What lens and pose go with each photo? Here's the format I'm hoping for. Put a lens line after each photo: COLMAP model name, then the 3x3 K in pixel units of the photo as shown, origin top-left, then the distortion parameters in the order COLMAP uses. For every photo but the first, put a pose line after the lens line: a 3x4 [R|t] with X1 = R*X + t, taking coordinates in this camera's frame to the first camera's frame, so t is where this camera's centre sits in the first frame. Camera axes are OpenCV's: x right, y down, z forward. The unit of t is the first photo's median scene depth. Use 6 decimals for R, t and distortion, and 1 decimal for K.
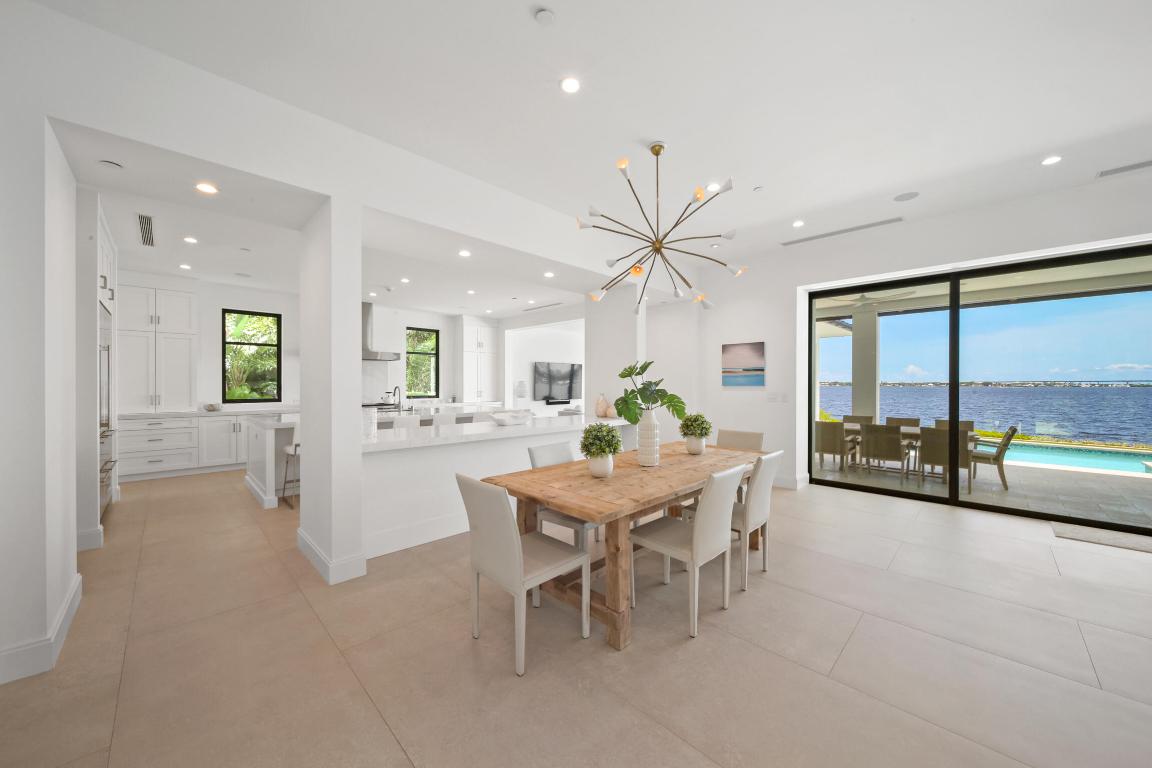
lens RADIAL K [[411.7, 0, 576.1], [0, 411.7, 385.7], [0, 0, 1]] dist [0.003854, 0.000169]
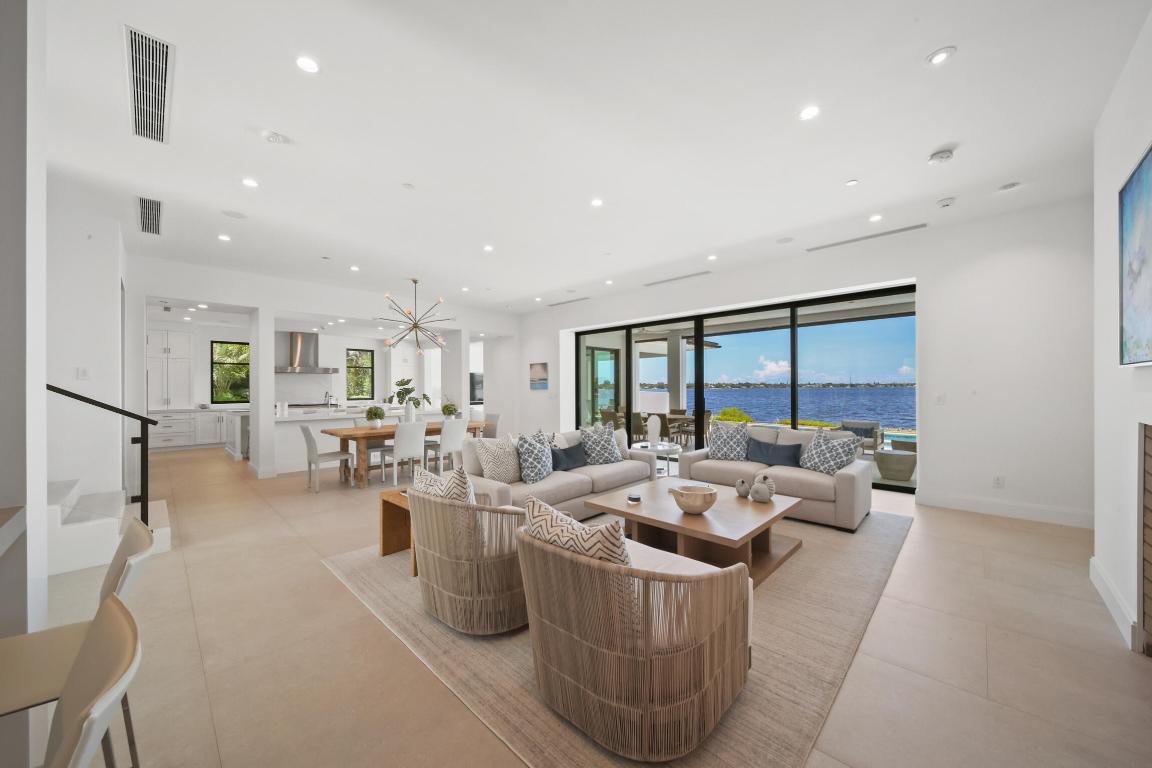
lens RADIAL K [[411.7, 0, 587.0], [0, 411.7, 384.7], [0, 0, 1]] dist [0.003854, 0.000169]
pose [[0.999580, -0.008327, 0.027756, 0.442996], [0.008626, 0.999906, -0.010701, 0.001197], [-0.027664, 0.010936, 0.999557, -0.509281]]
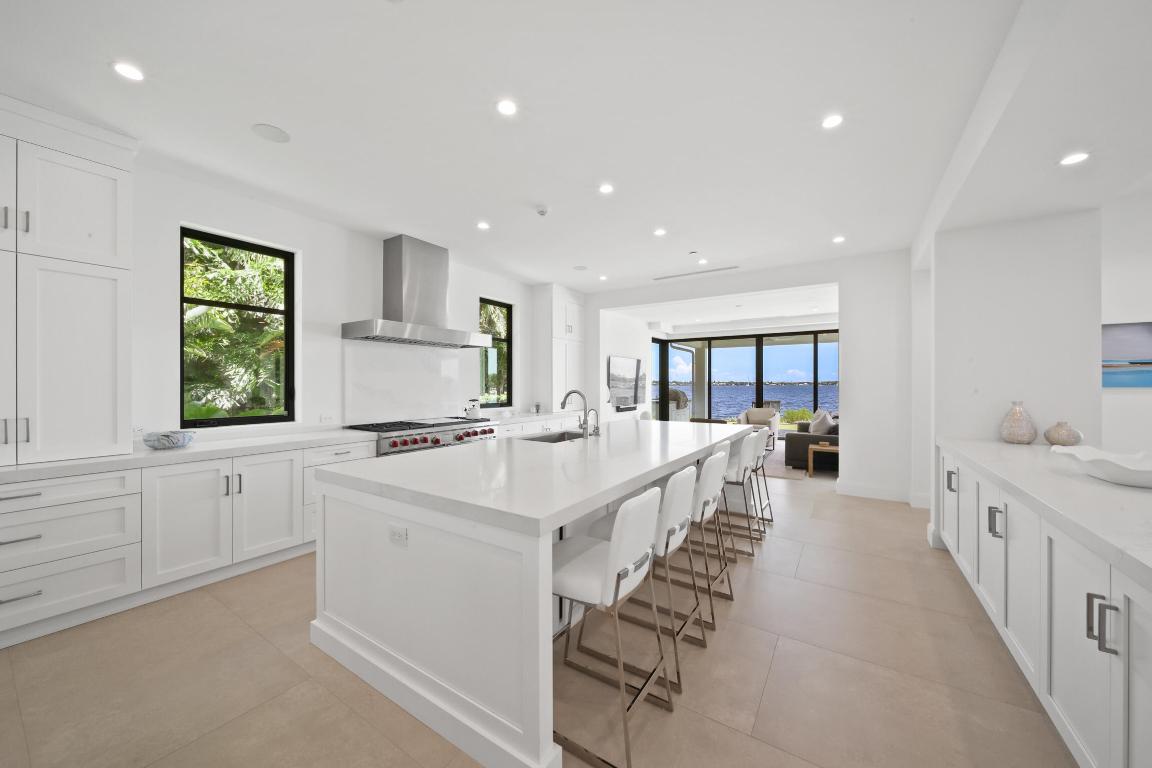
lens RADIAL K [[411.7, 0, 577.0], [0, 411.7, 382.6], [0, 0, 1]] dist [0.003854, 0.000169]
pose [[0.978945, -0.002028, 0.204116, -0.482854], [0.003633, 0.999965, -0.007488, -0.003955], [-0.204094, 0.008072, 0.978918, 0.426547]]
